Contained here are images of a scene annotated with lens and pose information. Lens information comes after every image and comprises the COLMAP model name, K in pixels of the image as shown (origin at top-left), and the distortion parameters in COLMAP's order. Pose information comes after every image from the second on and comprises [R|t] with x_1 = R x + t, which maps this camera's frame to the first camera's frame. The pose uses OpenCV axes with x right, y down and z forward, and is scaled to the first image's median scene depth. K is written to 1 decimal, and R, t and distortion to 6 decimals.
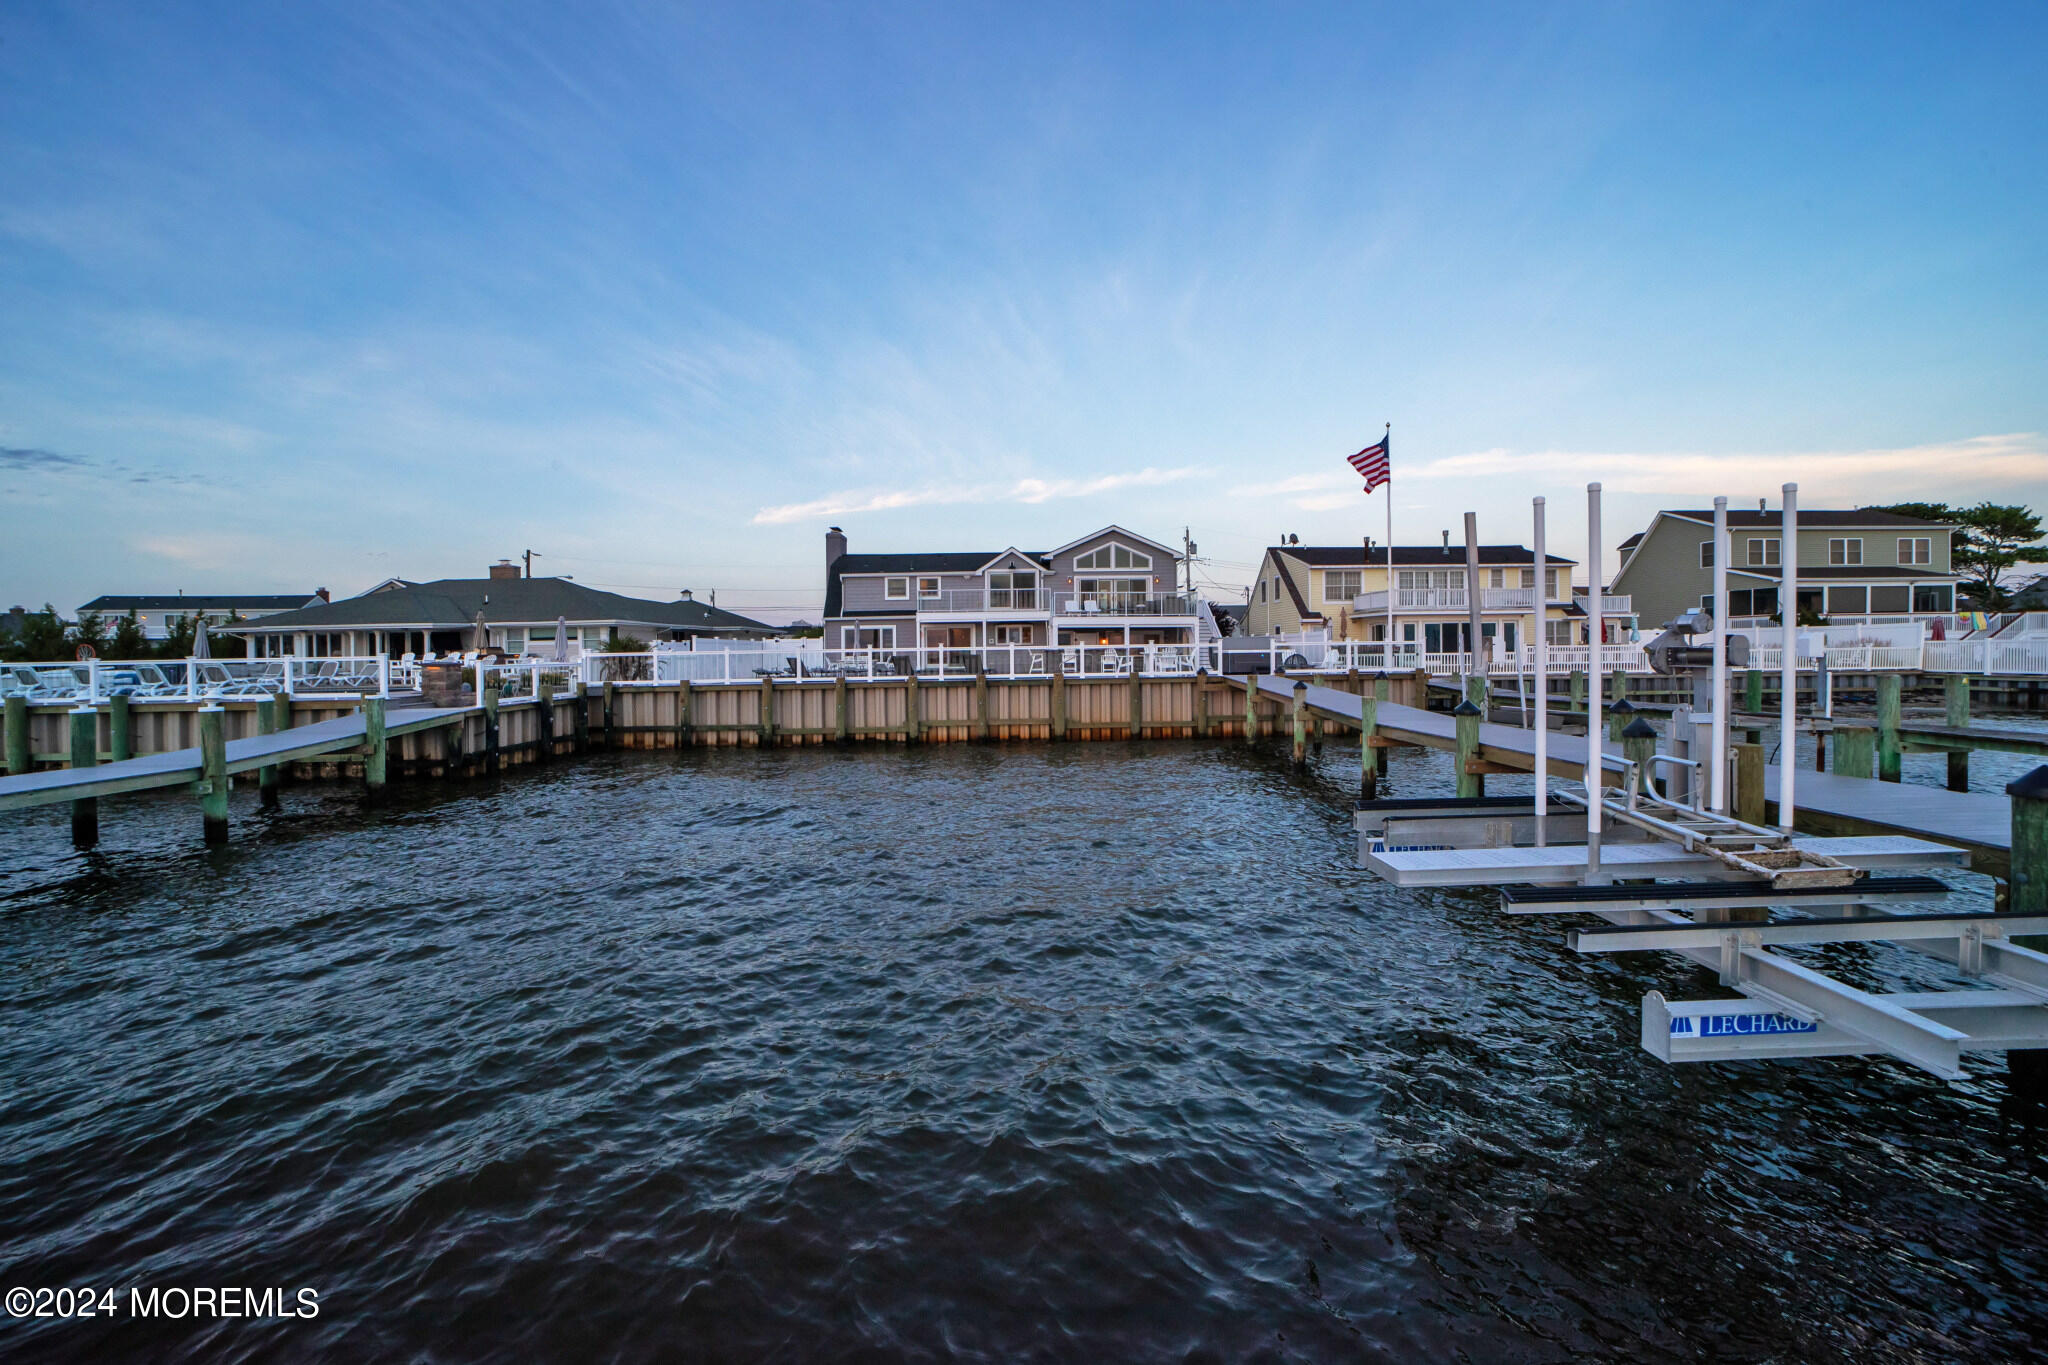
lens RADIAL K [[796.4, 0, 1036.1], [0, 796.4, 674.3], [0, 0, 1]] dist [-0.023034, 0.000376]
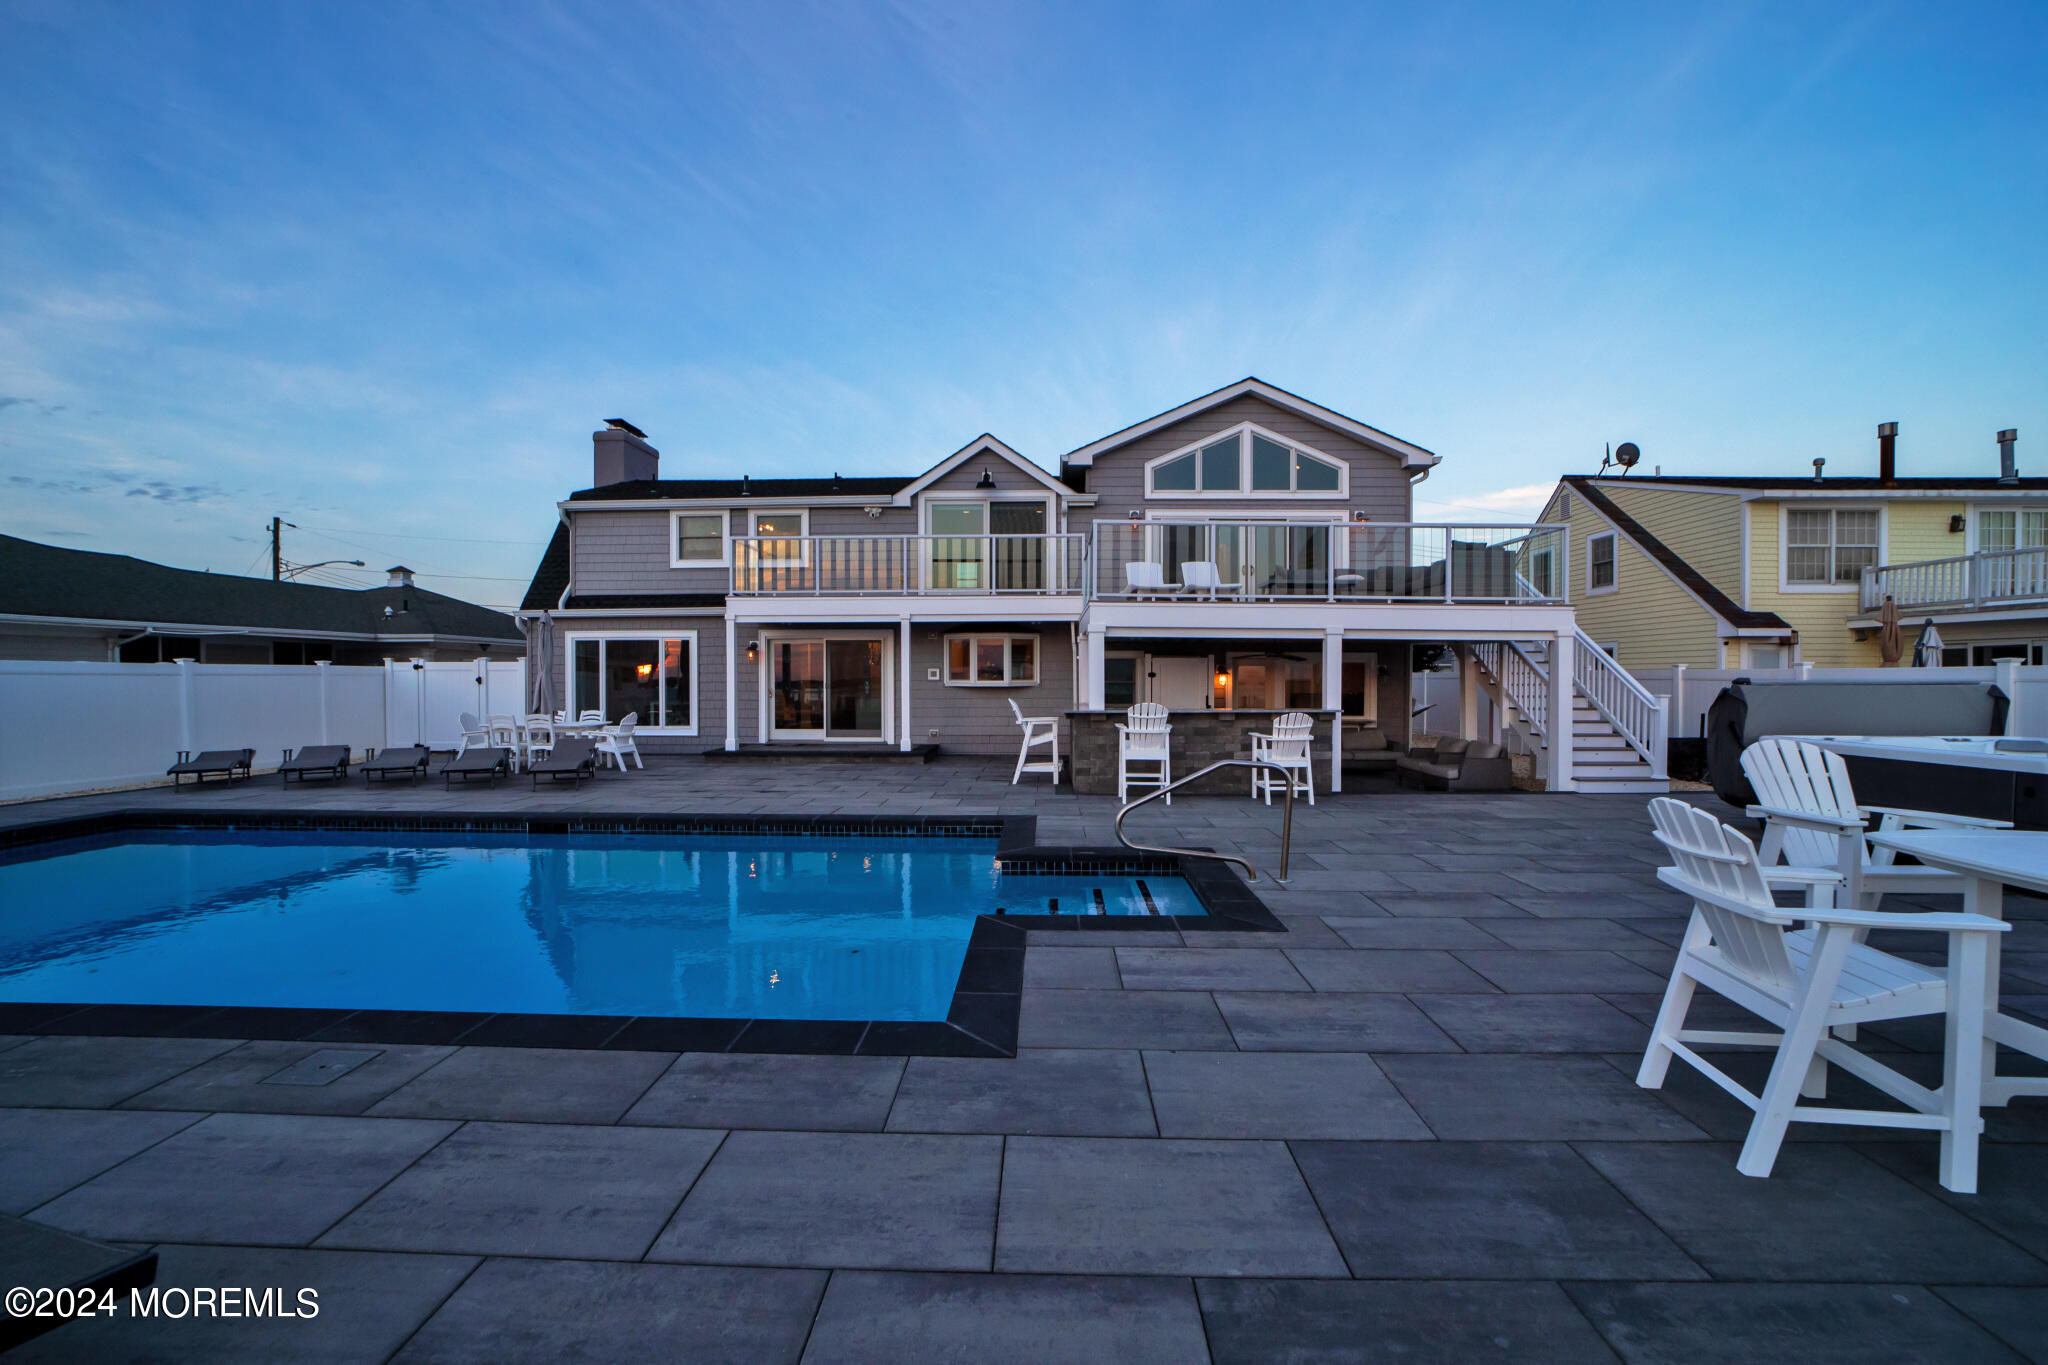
lens RADIAL K [[801.8, 0, 1029.1], [0, 801.8, 691.5], [0, 0, 1]] dist [-0.040932, 0.011090]
pose [[0.998362, 0.015832, -0.054975, 0.013575], [-0.016336, 0.999828, -0.008733, -0.030414], [0.054827, 0.009617, 0.998450, 0.608670]]
